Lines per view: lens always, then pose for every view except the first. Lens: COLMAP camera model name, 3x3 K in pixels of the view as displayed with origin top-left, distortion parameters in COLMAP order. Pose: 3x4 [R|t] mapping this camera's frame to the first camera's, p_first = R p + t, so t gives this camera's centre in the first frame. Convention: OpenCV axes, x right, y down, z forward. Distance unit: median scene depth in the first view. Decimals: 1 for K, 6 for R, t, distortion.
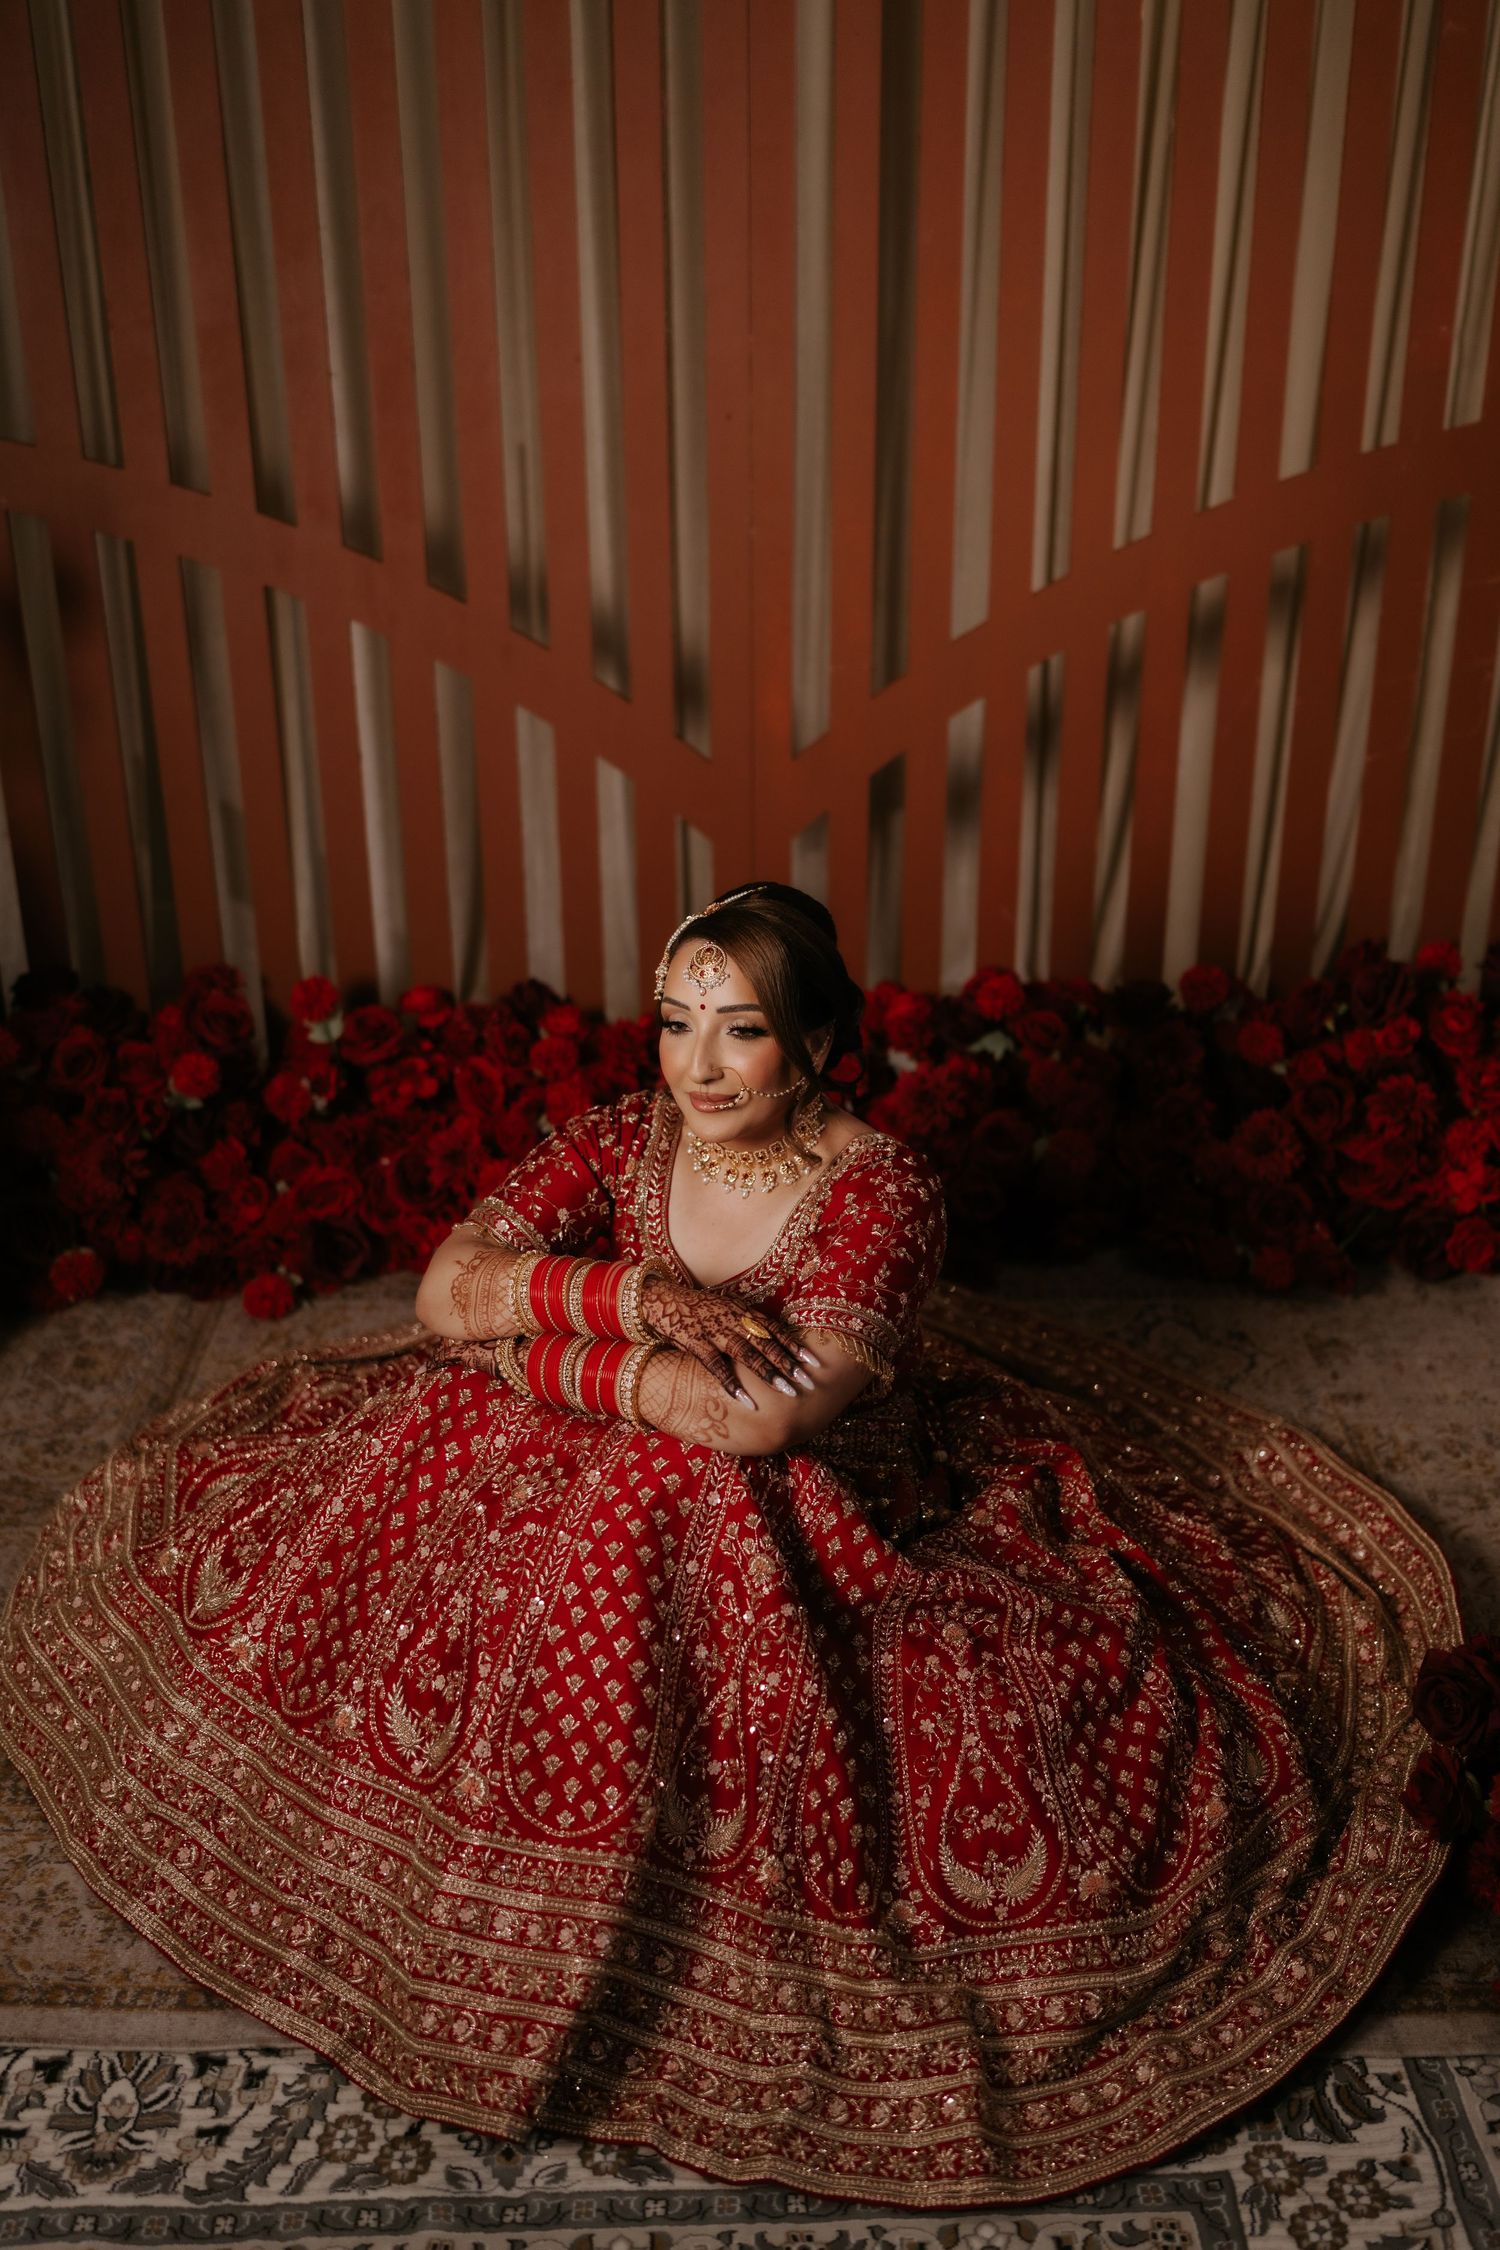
lens RADIAL K [[2232.2, 0, 752.9], [0, 2232.2, 1158.0], [0, 0, 1]] dist [-0.001830, -0.007860]
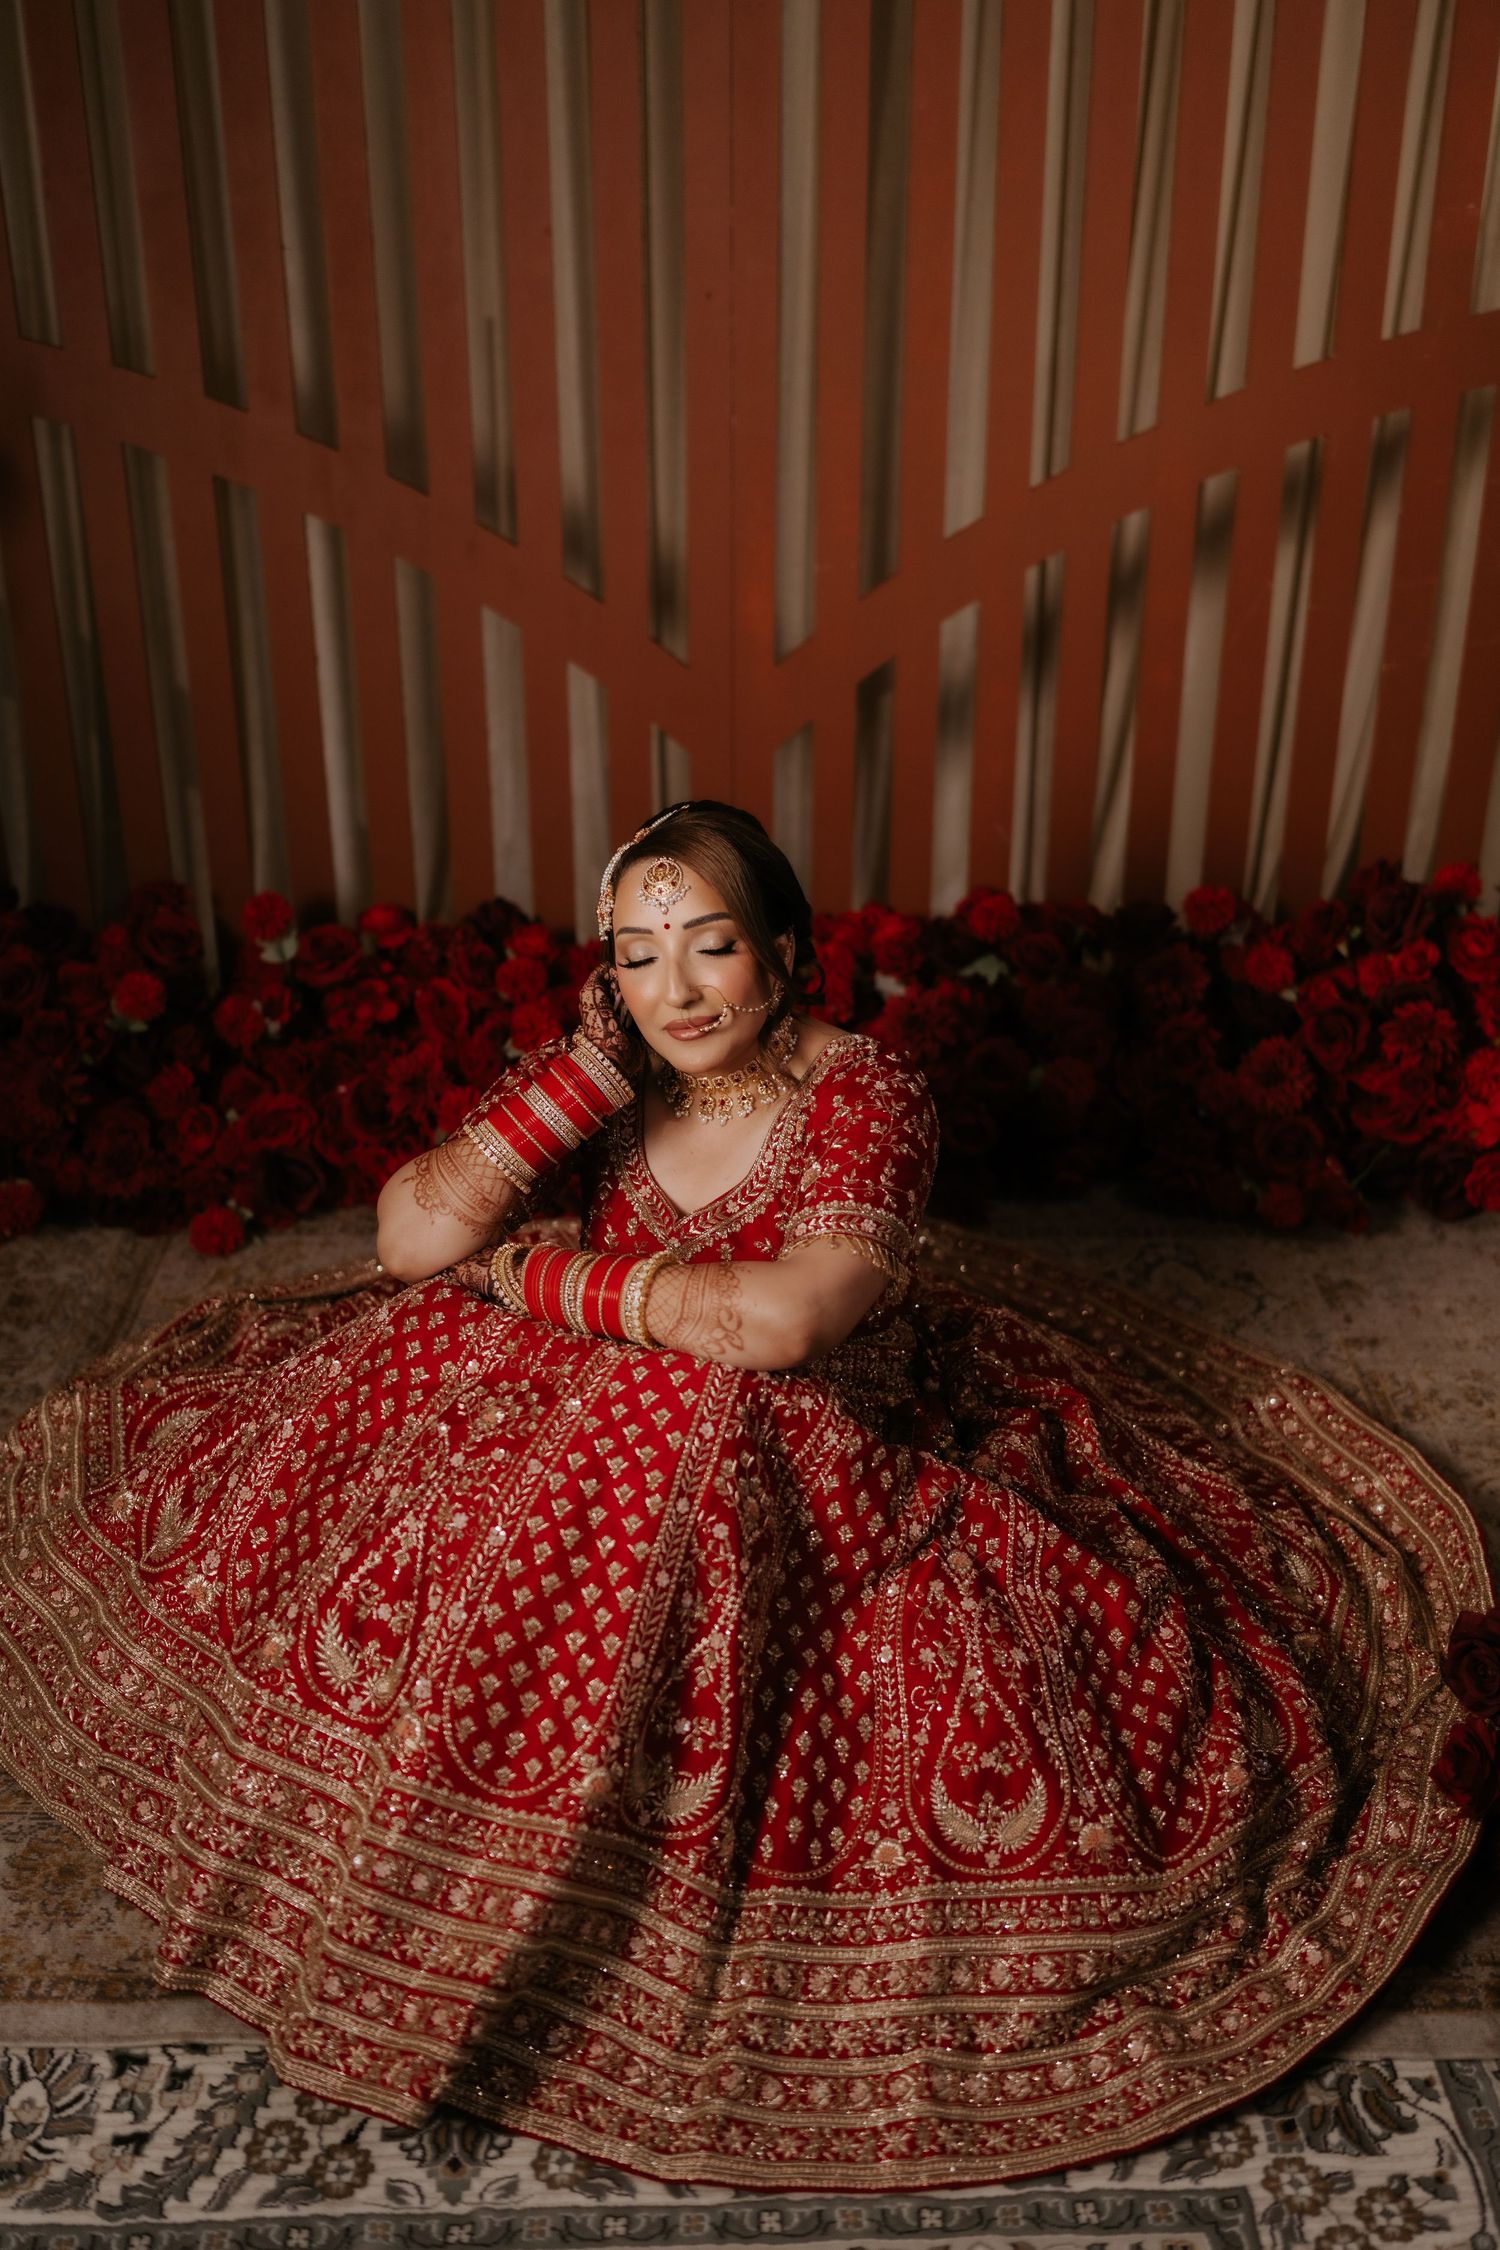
lens RADIAL K [[2246.7, 0, 739.4], [0, 2246.7, 1121.1], [0, 0, 1]] dist [0.002408, 0.014393]
pose [[0.999993, 0.003689, 0.000988, 0.003340], [-0.003695, 0.999974, 0.006127, 0.012155], [-0.000965, -0.006130, 0.999981, 0.070020]]
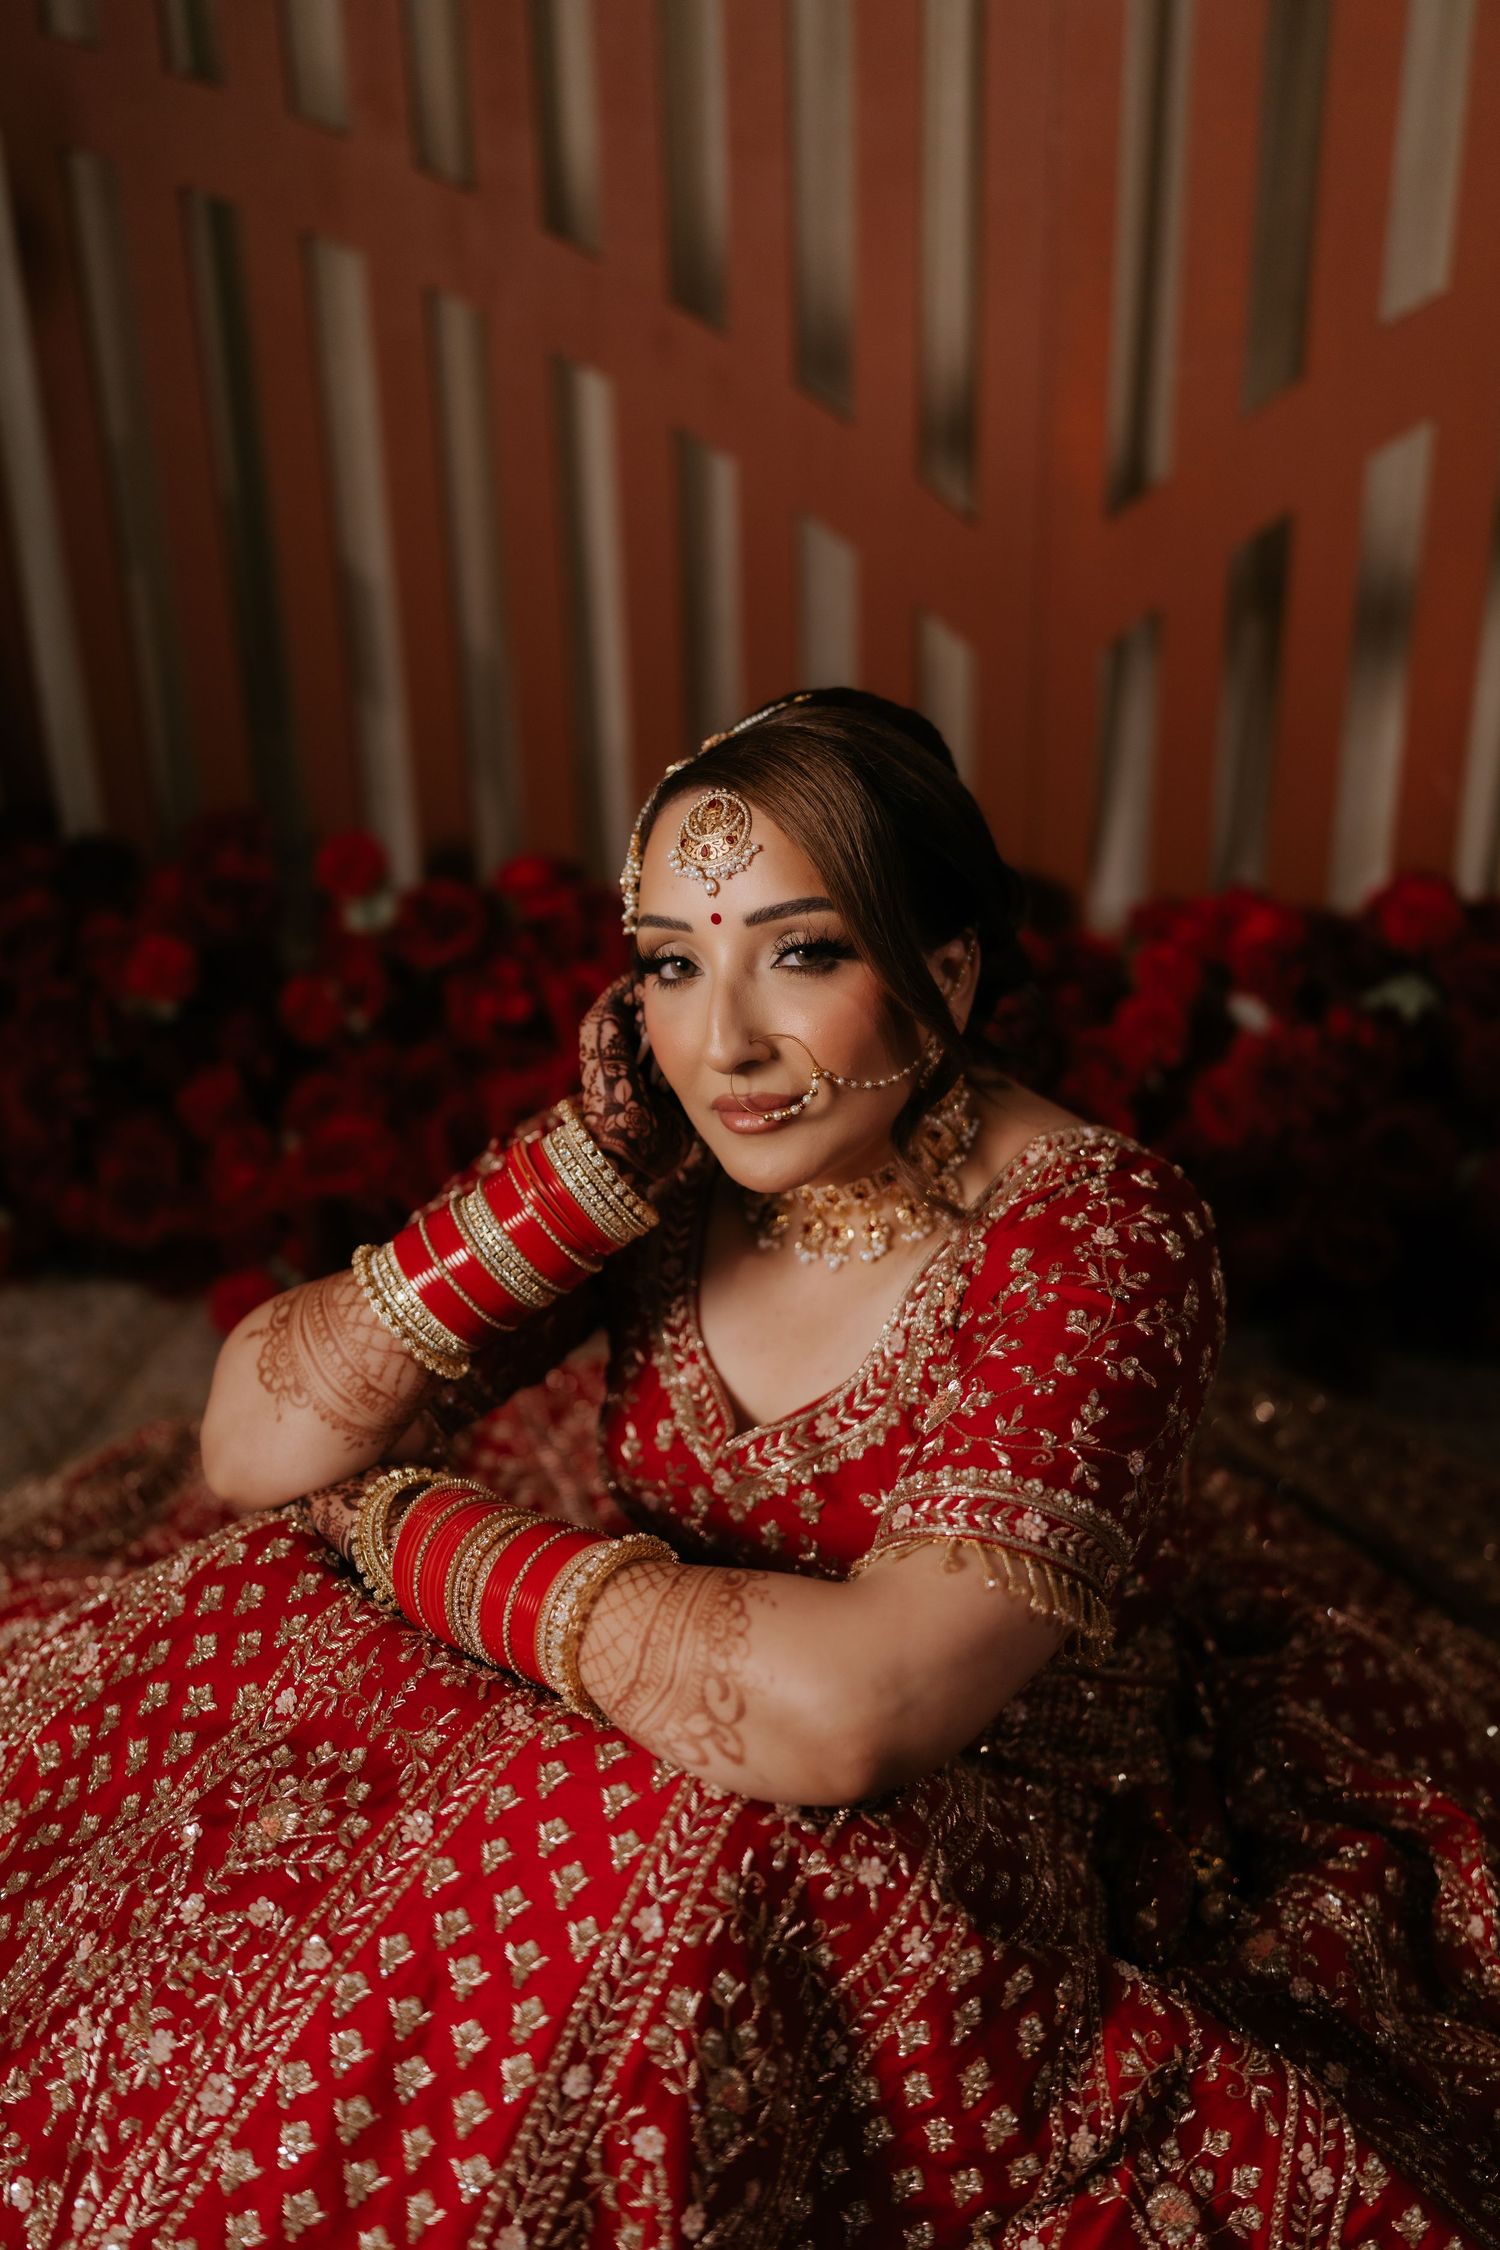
lens RADIAL K [[2440.8, 0, 610.5], [0, 2440.8, 1124.9], [0, 0, 1]] dist [0.045833, -0.037057]
pose [[0.972227, 0.073488, -0.222201, 0.068590], [-0.069892, 0.997265, 0.024018, -0.023440], [0.223359, -0.007821, 0.974705, 0.416791]]
